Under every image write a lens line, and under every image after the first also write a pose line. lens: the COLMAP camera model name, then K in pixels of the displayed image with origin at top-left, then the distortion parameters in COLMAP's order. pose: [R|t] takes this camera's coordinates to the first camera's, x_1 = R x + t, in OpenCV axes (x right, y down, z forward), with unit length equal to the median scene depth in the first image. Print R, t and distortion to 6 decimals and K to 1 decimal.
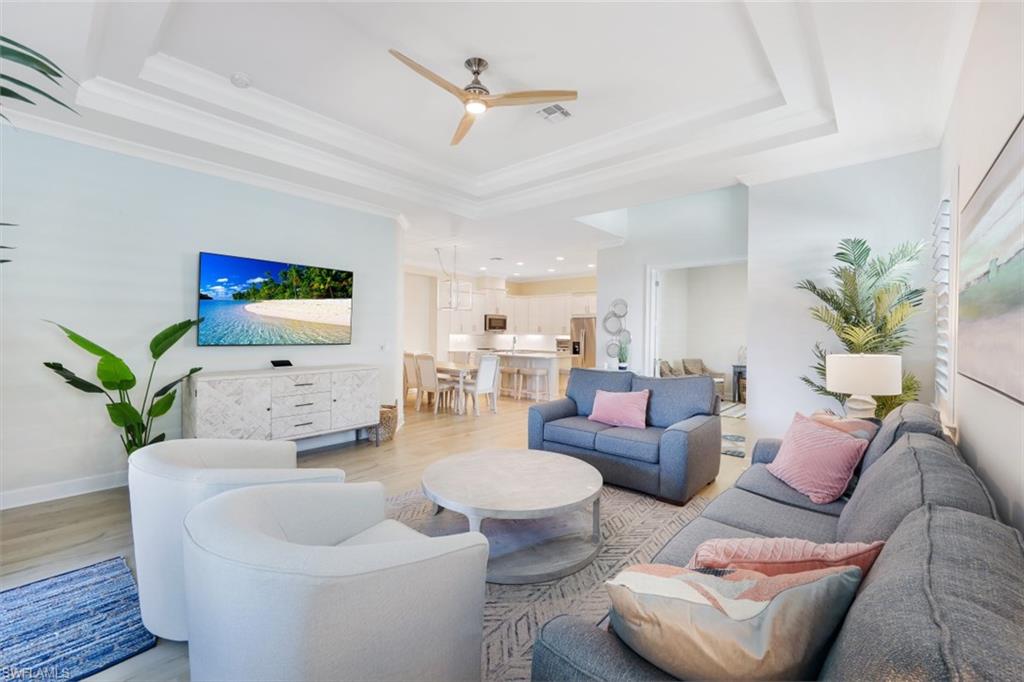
lens RADIAL K [[423.4, 0, 511.0], [0, 423.4, 334.1], [0, 0, 1]] dist [-0.000508, -0.000086]
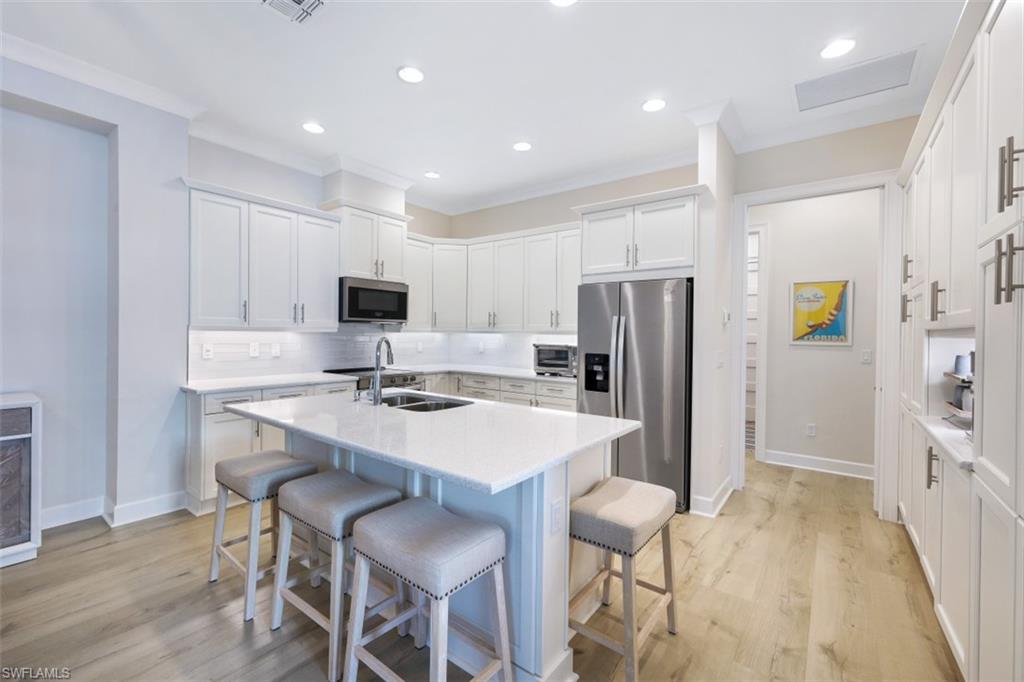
lens RADIAL K [[423.4, 0, 511.7], [0, 423.4, 334.1], [0, 0, 1]] dist [-0.000508, -0.000086]
pose [[0.997200, 0.002351, 0.074742, 0.074003], [-0.002314, 0.999997, -0.000585, 0.003152], [-0.074743, 0.000410, 0.997203, 0.804574]]
